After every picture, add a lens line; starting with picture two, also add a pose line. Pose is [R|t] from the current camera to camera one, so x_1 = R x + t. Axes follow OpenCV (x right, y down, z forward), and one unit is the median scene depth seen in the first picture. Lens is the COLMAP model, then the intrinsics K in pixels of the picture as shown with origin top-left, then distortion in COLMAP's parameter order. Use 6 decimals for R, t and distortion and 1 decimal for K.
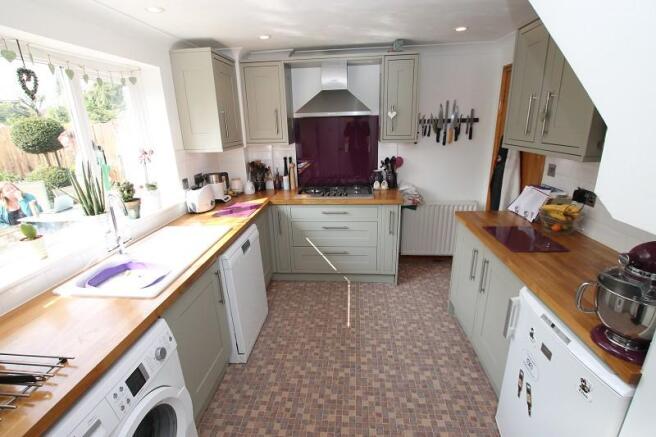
lens RADIAL K [[307.1, 0, 330.2], [0, 307.1, 219.2], [0, 0, 1]] dist [-0.029116, 0.001668]
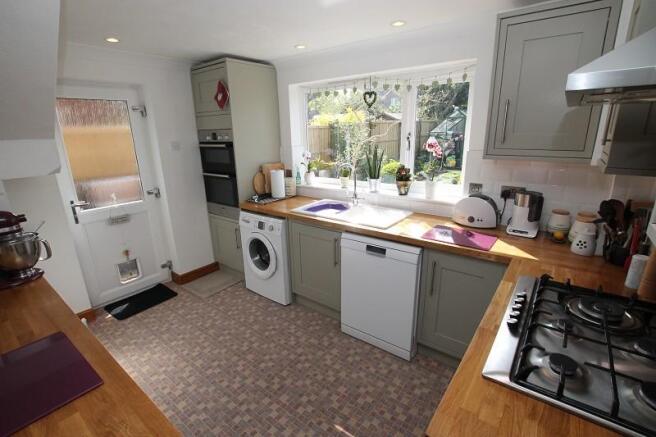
lens RADIAL K [[307.1, 0, 328.3], [0, 307.1, 224.0], [0, 0, 1]] dist [-0.029116, 0.001668]
pose [[-0.542531, 0.288936, -0.788782, 0.593139], [-0.204885, 0.865115, 0.457819, -0.435069], [0.814667, 0.409990, -0.410153, 1.355812]]
